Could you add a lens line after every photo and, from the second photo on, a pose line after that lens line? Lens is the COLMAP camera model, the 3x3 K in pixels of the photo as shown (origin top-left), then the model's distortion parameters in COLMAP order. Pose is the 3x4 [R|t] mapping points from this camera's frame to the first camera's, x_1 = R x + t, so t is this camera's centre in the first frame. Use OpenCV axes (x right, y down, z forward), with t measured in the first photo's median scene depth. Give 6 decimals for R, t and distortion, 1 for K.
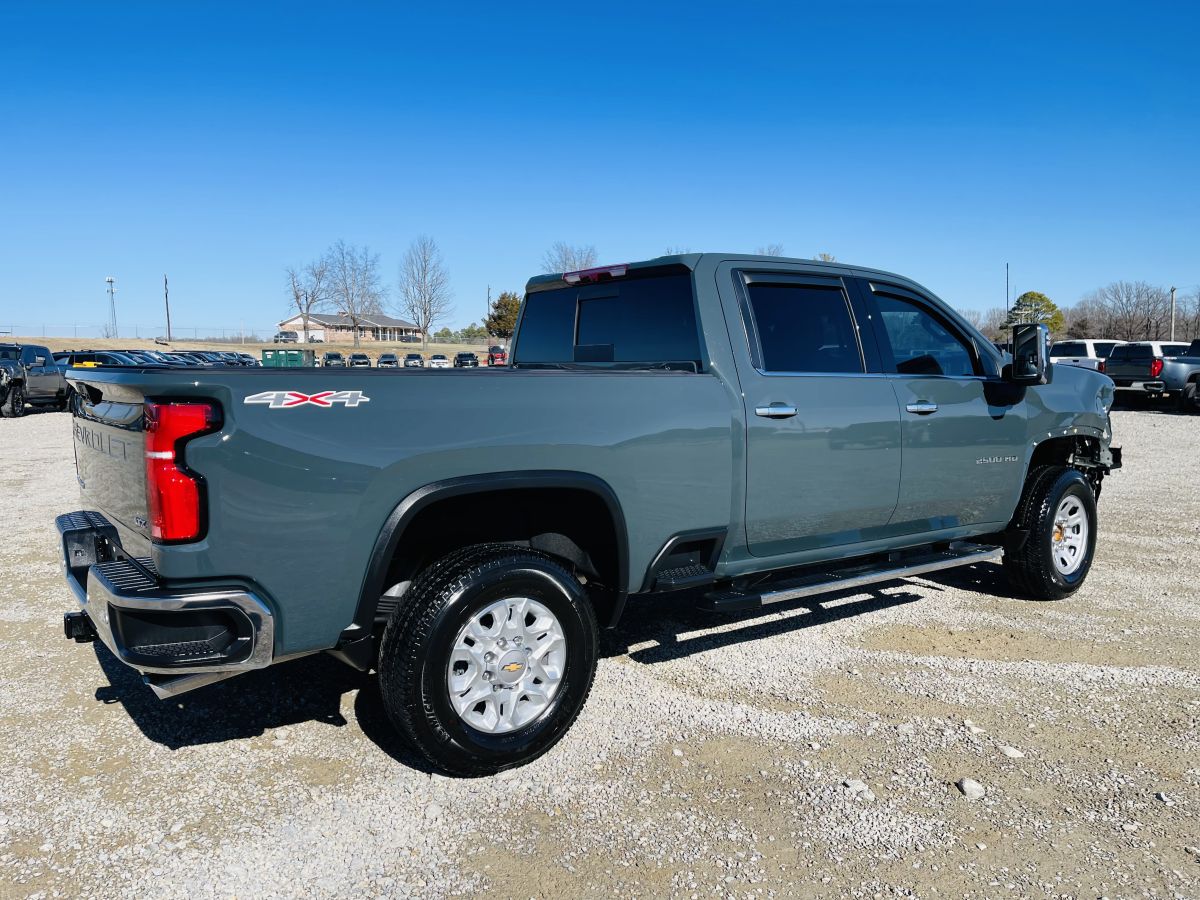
lens RADIAL K [[919.1, 0, 608.0], [0, 919.1, 454.6], [0, 0, 1]] dist [0.057641, -0.064192]
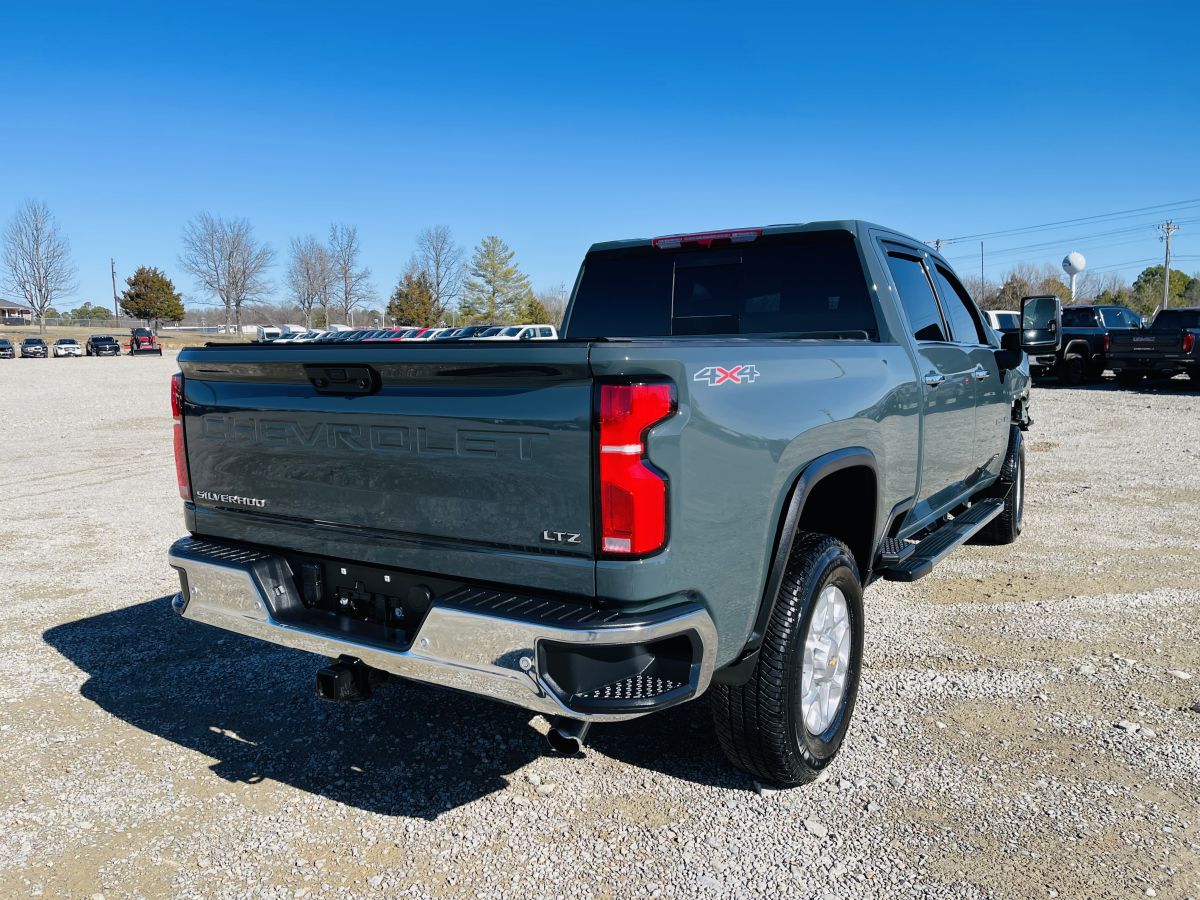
lens RADIAL K [[919.1, 0, 604.4], [0, 919.1, 457.6], [0, 0, 1]] dist [0.057641, -0.064192]
pose [[0.931954, -0.059646, 0.357637, -0.402457], [0.051416, 0.998149, 0.032485, -0.009629], [-0.358912, -0.011886, 0.933296, 0.137352]]
